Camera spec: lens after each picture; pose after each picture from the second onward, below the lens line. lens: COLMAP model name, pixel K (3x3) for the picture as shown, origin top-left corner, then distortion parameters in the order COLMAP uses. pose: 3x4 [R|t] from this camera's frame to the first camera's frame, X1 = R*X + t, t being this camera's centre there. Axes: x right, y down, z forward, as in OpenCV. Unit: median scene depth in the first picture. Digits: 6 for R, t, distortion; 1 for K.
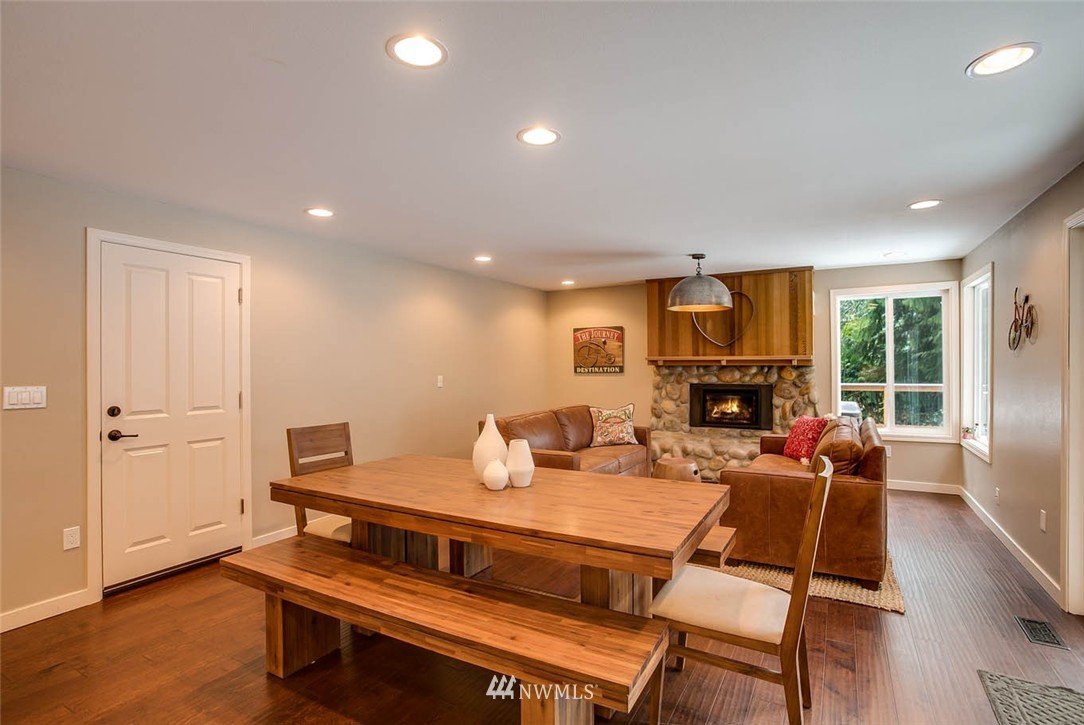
lens RADIAL K [[522.5, 0, 548.3], [0, 522.5, 363.5], [0, 0, 1]] dist [-0.040295, 0.015010]
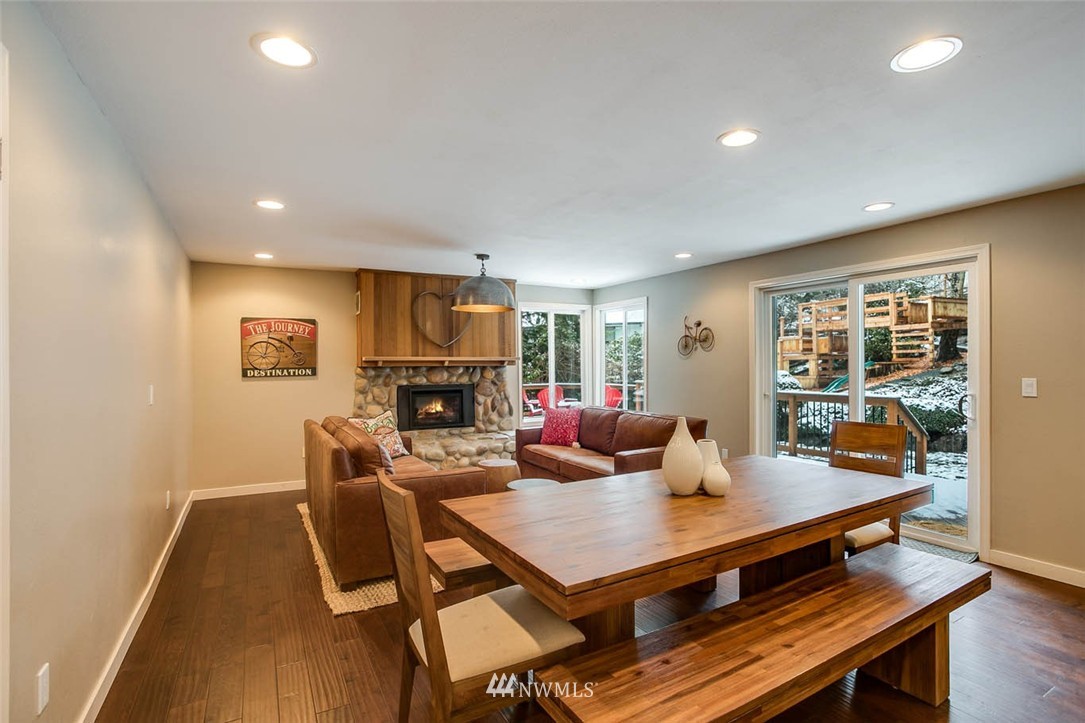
lens RADIAL K [[523.0, 0, 539.1], [0, 523.0, 358.0], [0, 0, 1]] dist [-0.040295, 0.015010]
pose [[0.516835, 0.009356, 0.856034, -0.432288], [0.004704, 0.999894, -0.013768, 0.002835], [-0.856072, 0.011143, 0.516737, 0.320489]]
